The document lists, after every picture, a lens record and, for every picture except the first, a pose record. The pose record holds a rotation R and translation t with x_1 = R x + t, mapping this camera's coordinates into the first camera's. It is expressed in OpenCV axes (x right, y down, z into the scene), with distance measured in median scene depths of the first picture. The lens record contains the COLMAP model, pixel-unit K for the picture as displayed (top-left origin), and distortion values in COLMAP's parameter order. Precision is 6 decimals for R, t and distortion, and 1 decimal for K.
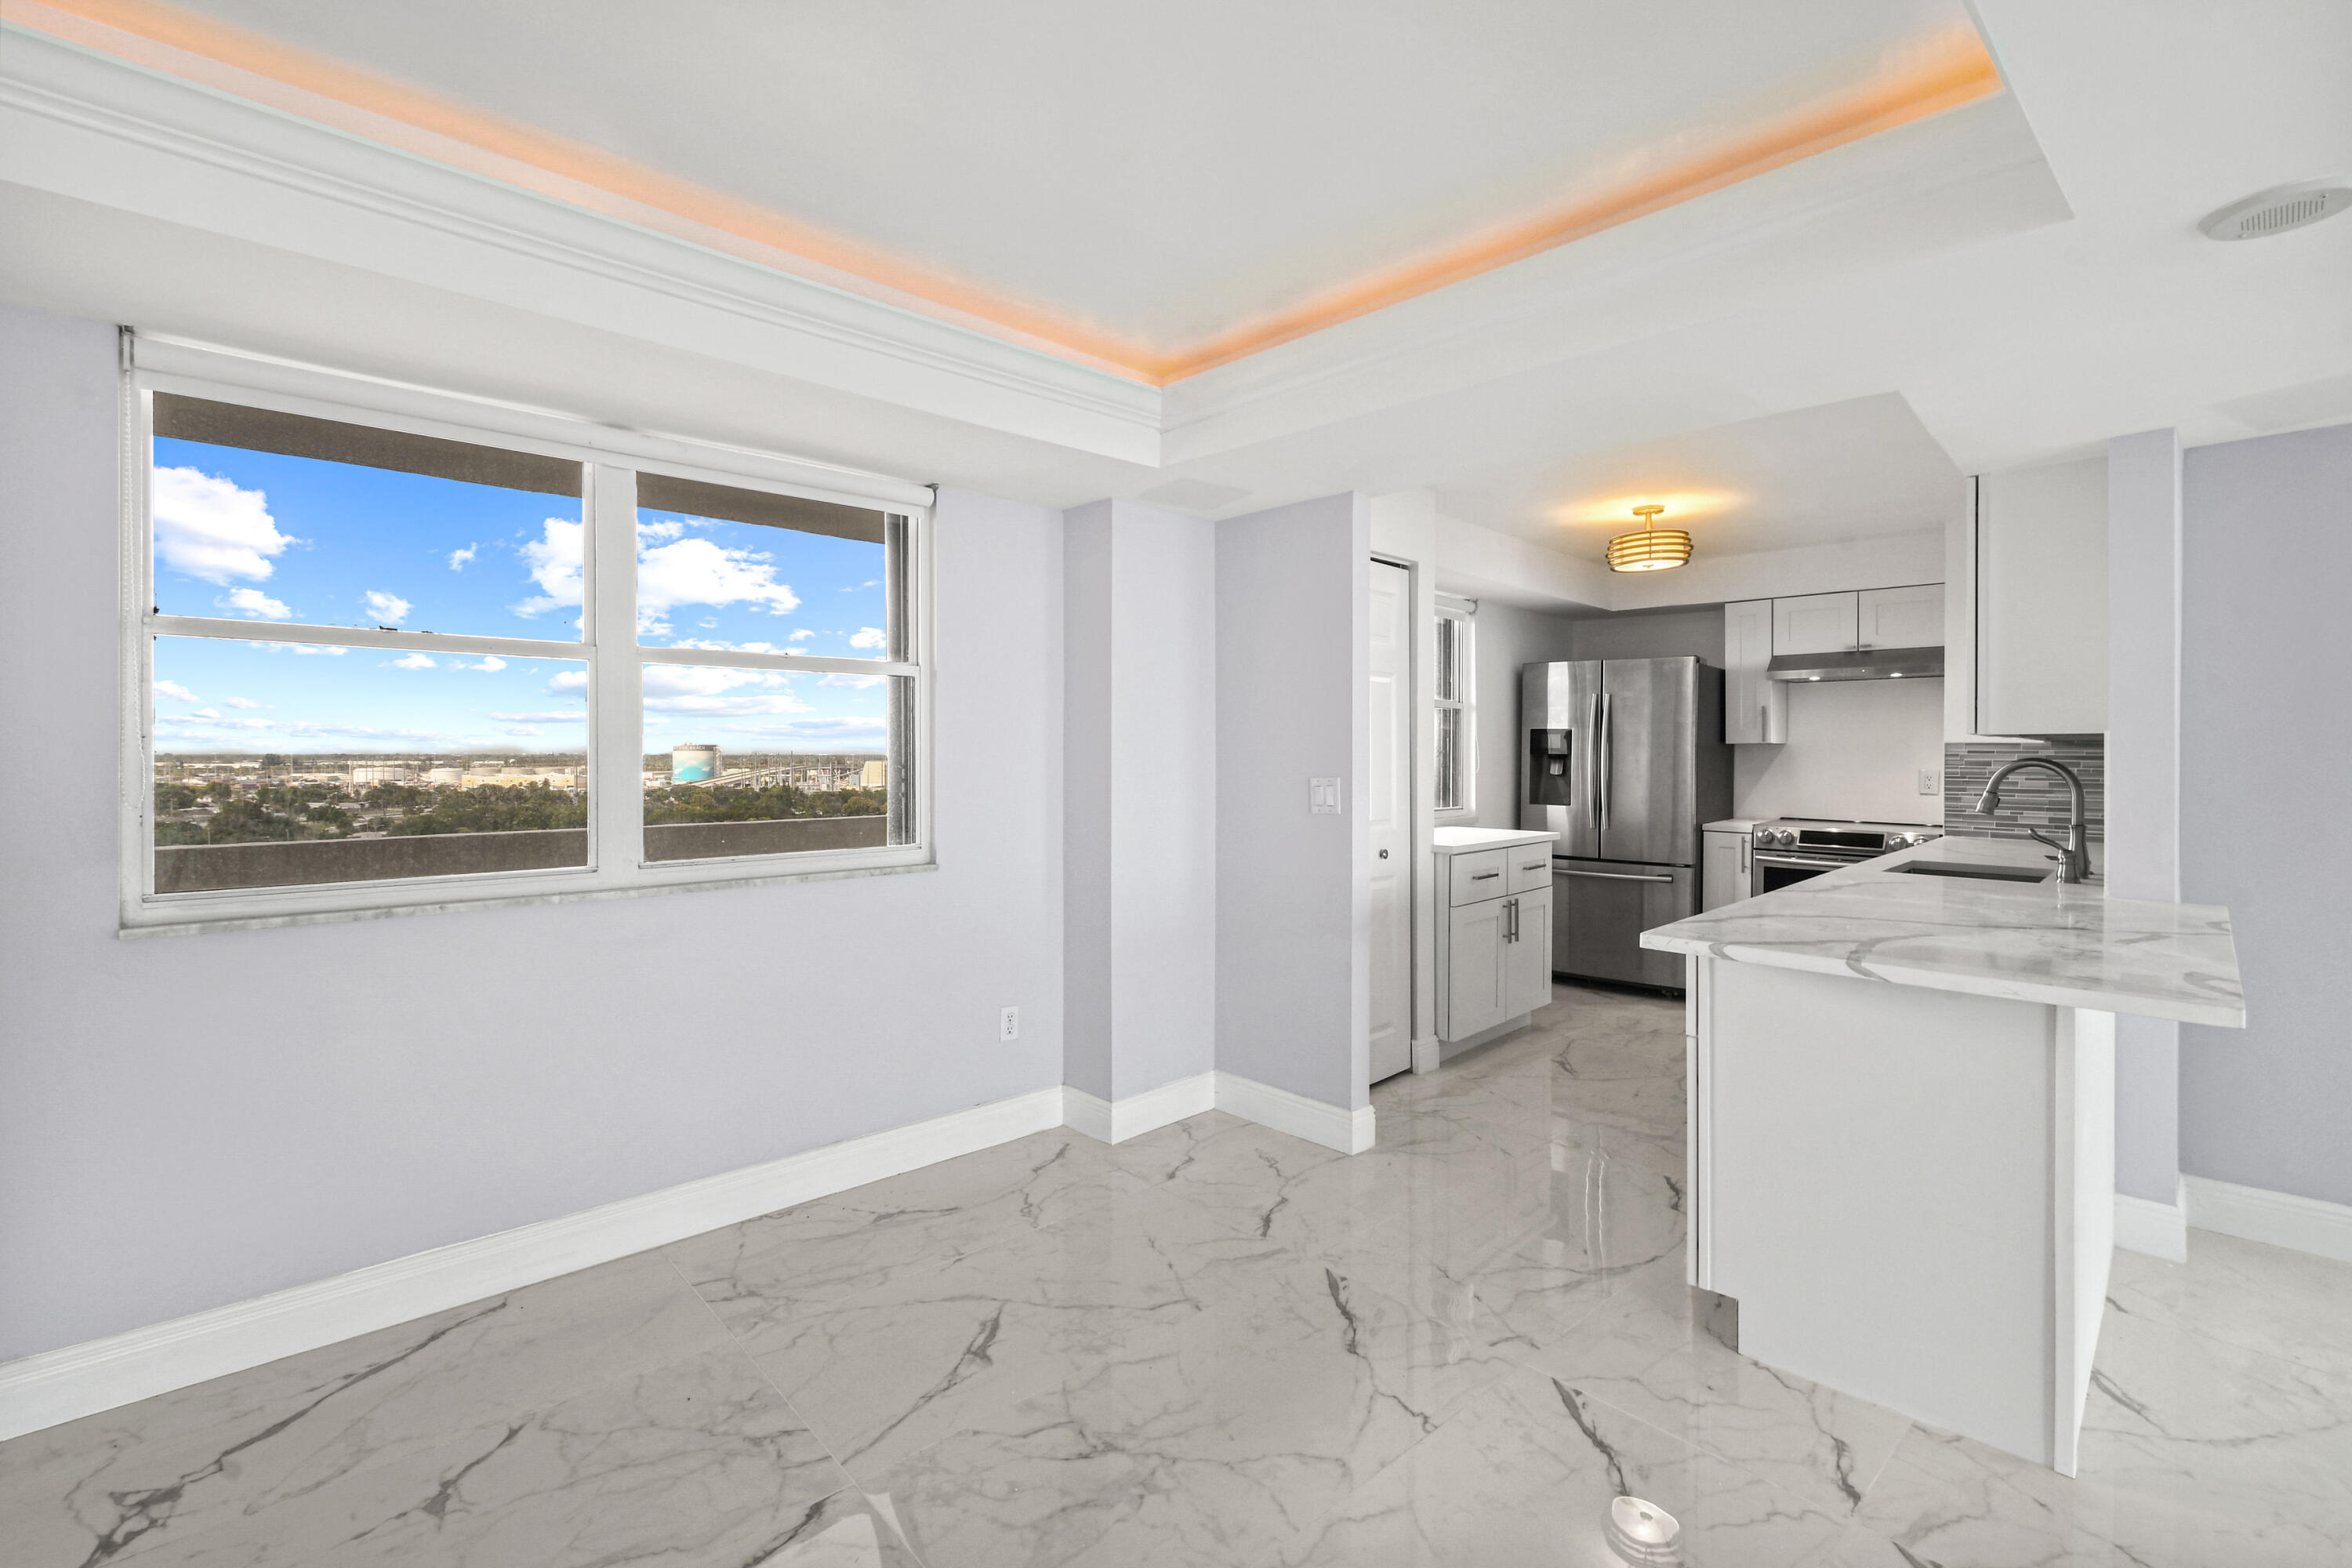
lens RADIAL K [[1049.7, 0, 1187.8], [0, 1049.7, 752.9], [0, 0, 1]] dist [0.007358, -0.003348]
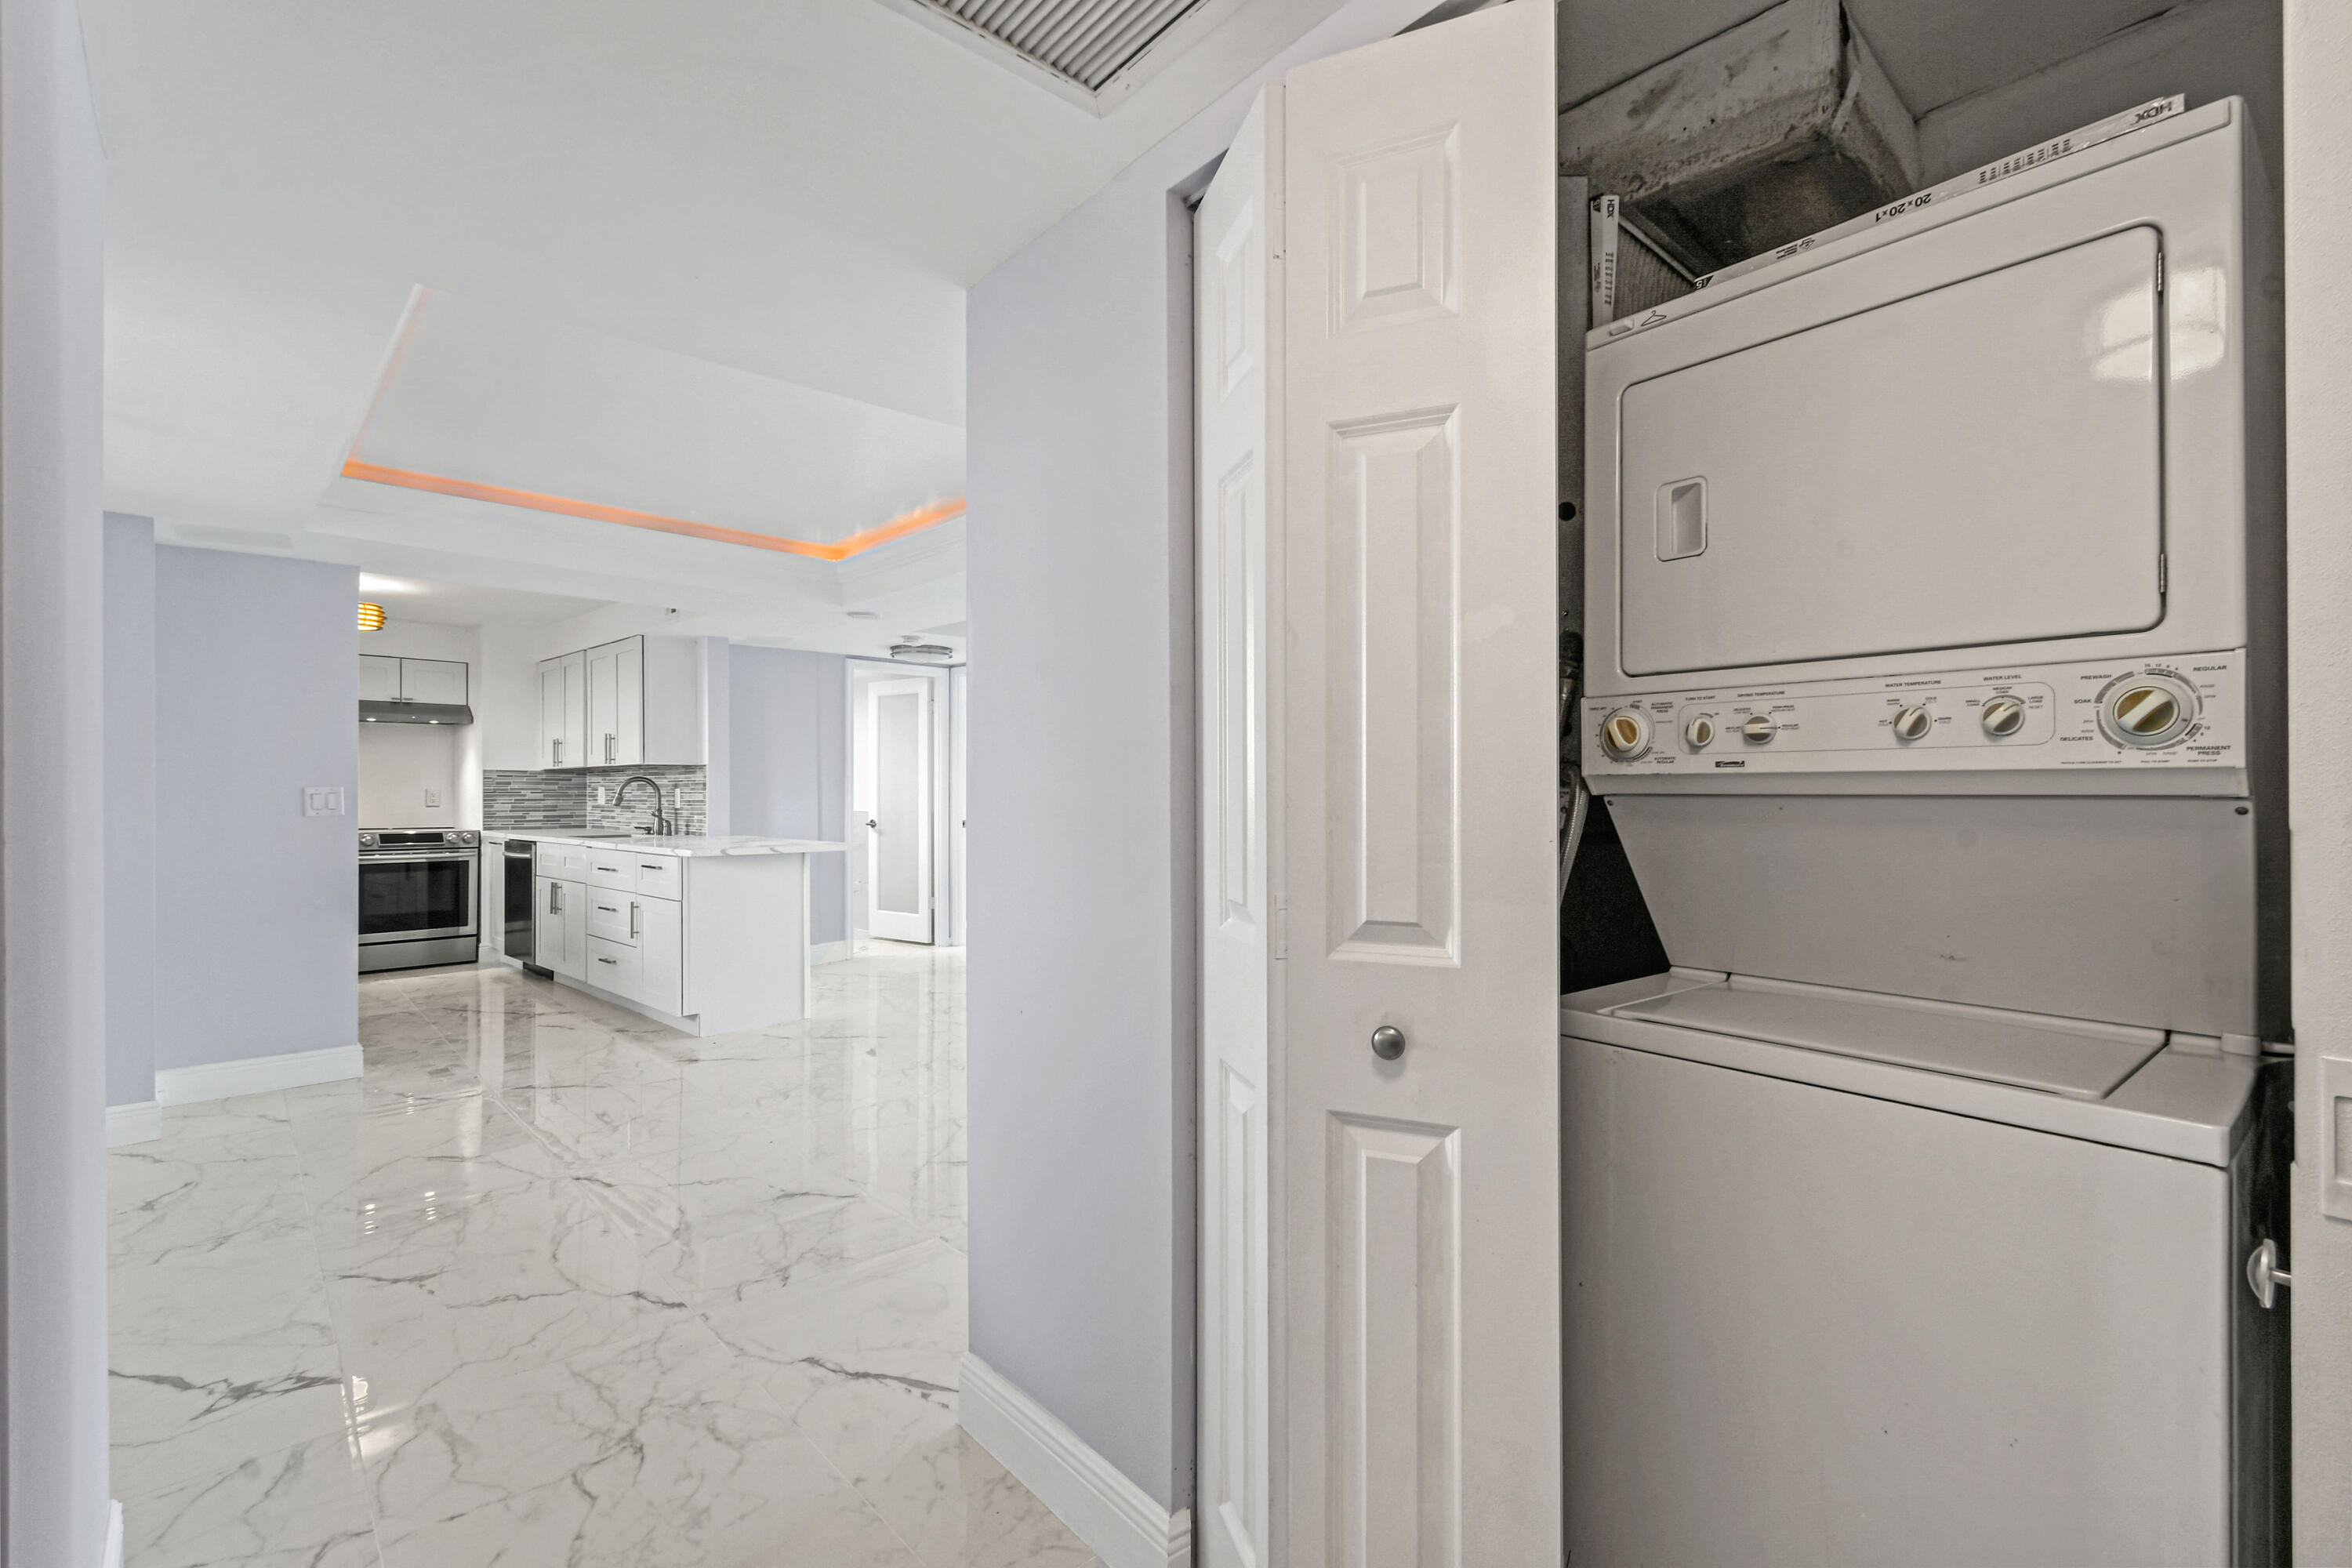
lens RADIAL K [[1049.7, 0, 1197.8], [0, 1049.7, 782.4], [0, 0, 1]] dist [0.007358, -0.003348]
pose [[-0.018709, 0.004531, 0.999815, -0.700917], [0.006899, 0.999967, -0.004402, 0.019078], [-0.999801, 0.006815, -0.018739, -0.007142]]
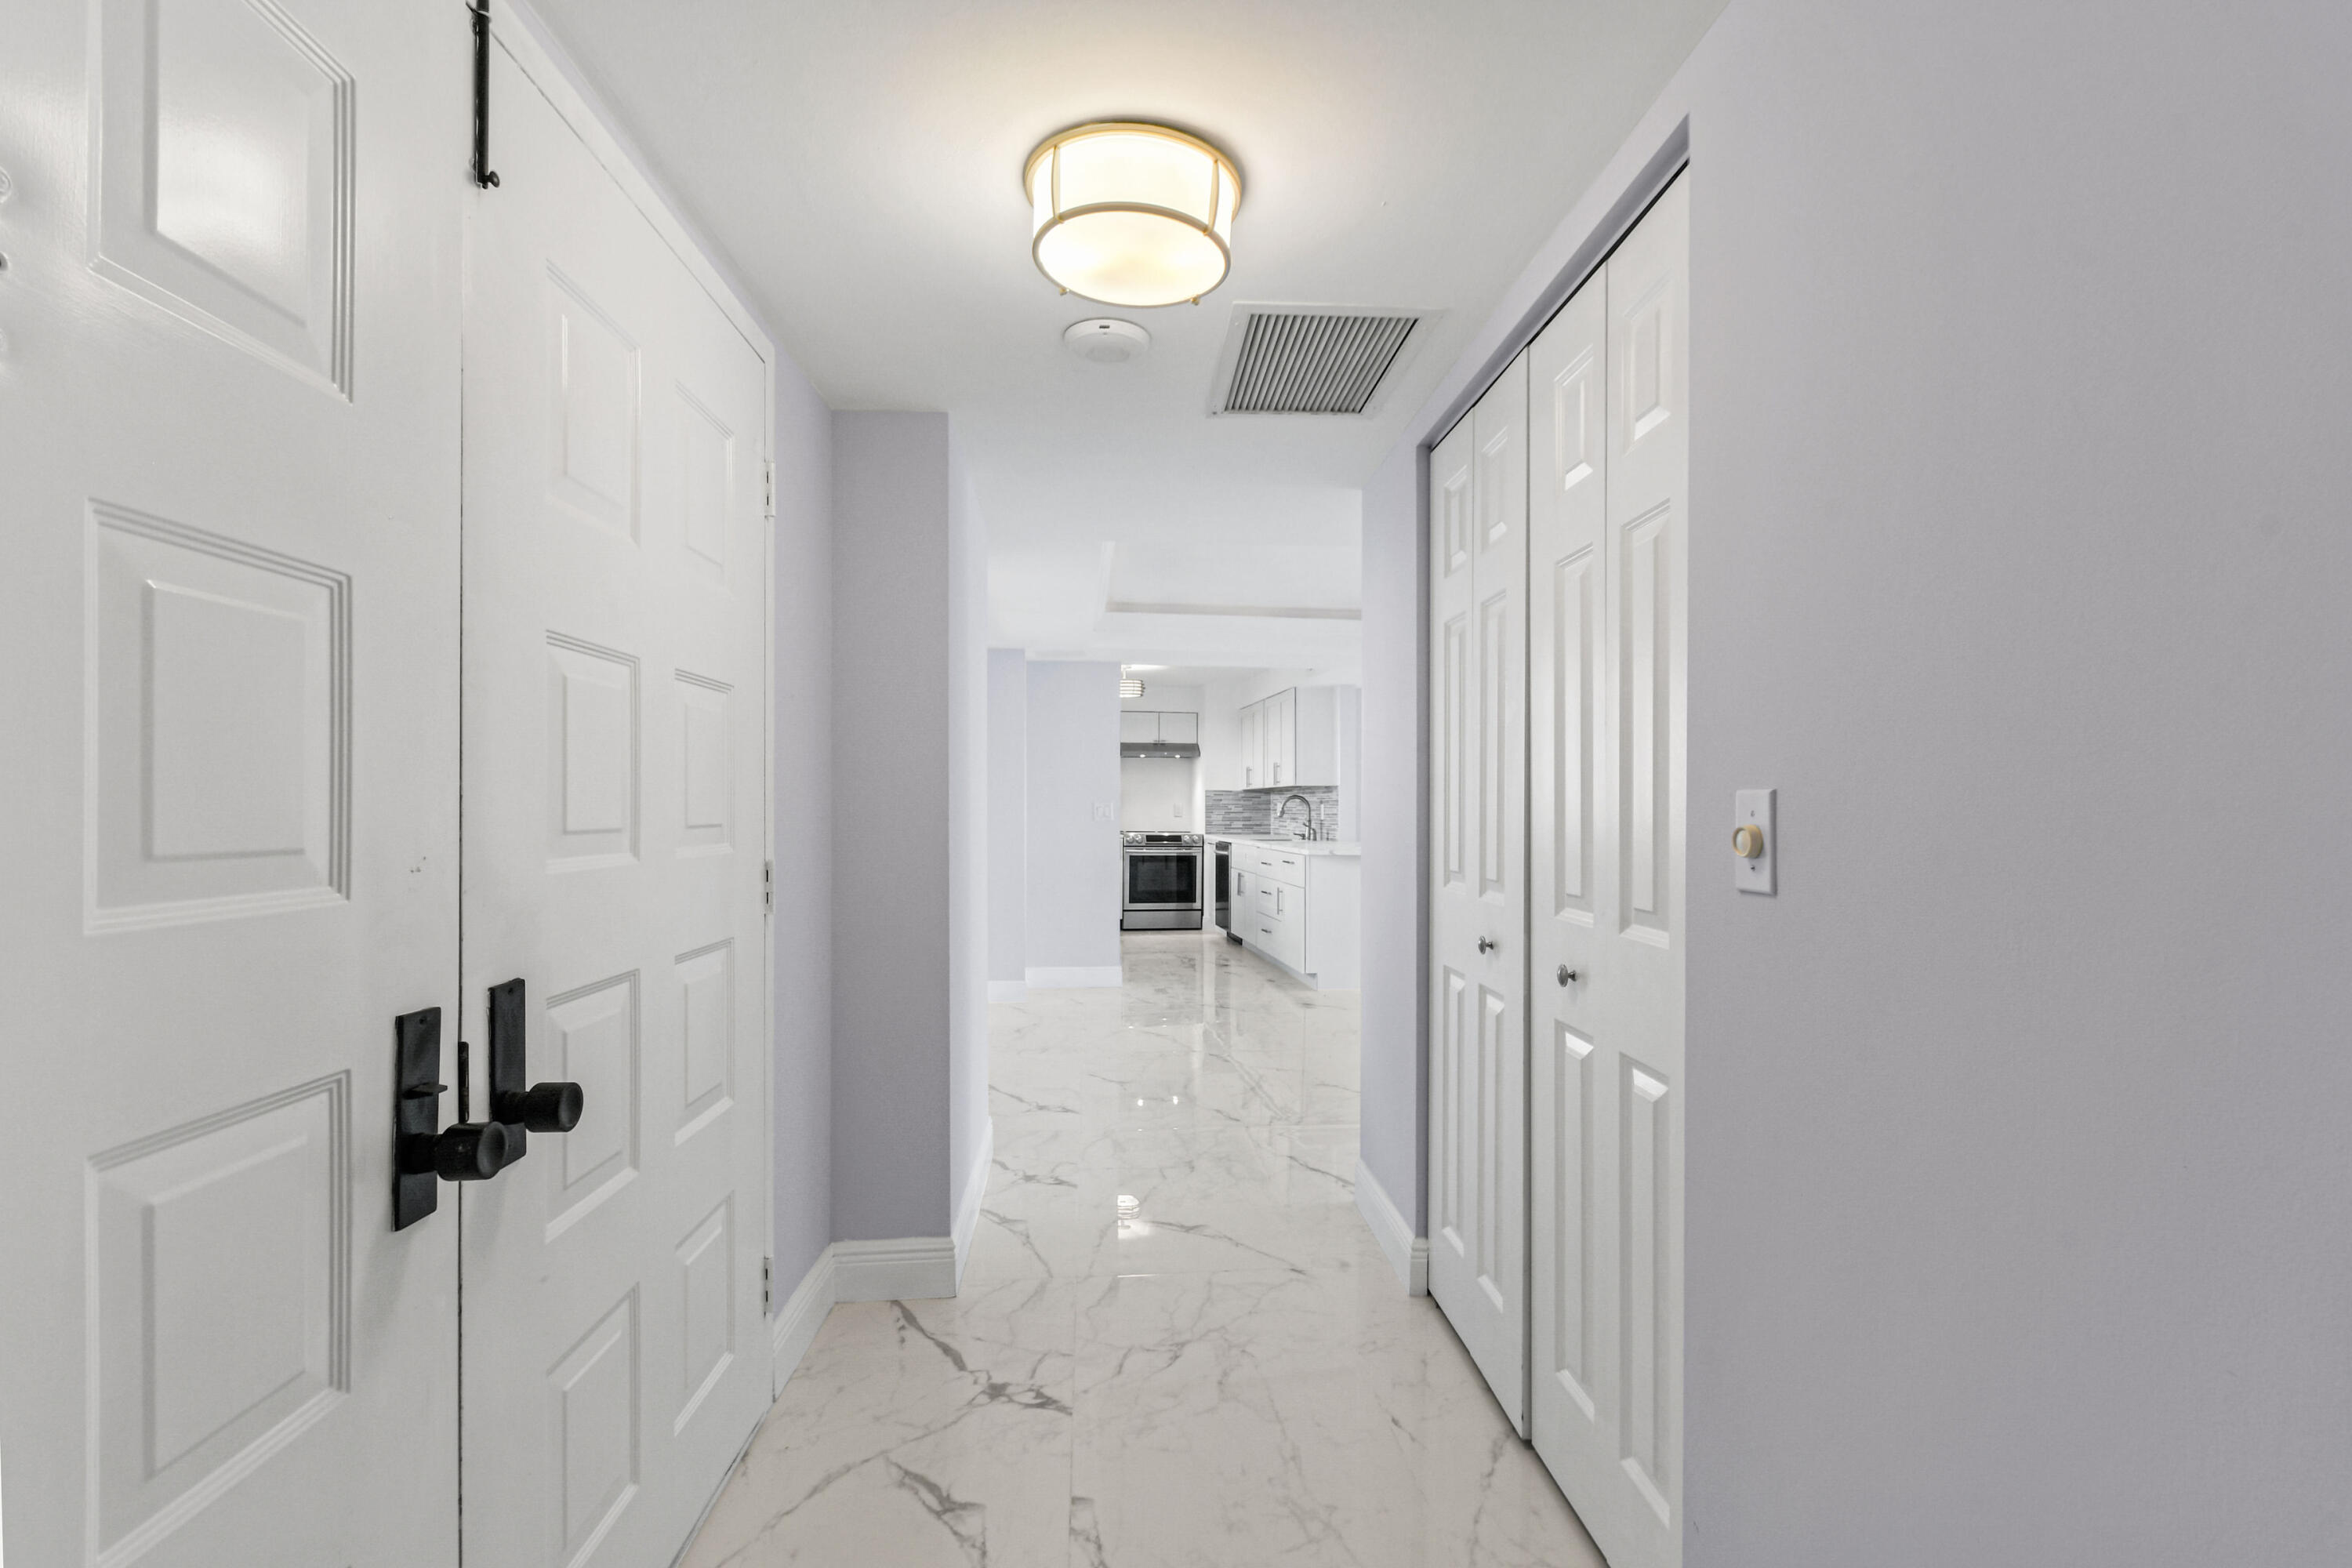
lens RADIAL K [[1049.7, 0, 1168.1], [0, 1049.7, 801.9], [0, 0, 1]] dist [0.007358, -0.003348]
pose [[0.607018, 0.005613, 0.794669, -0.846194], [-0.001713, 0.999982, -0.005754, 0.022024], [-0.794687, 0.002131, 0.607016, -0.185190]]
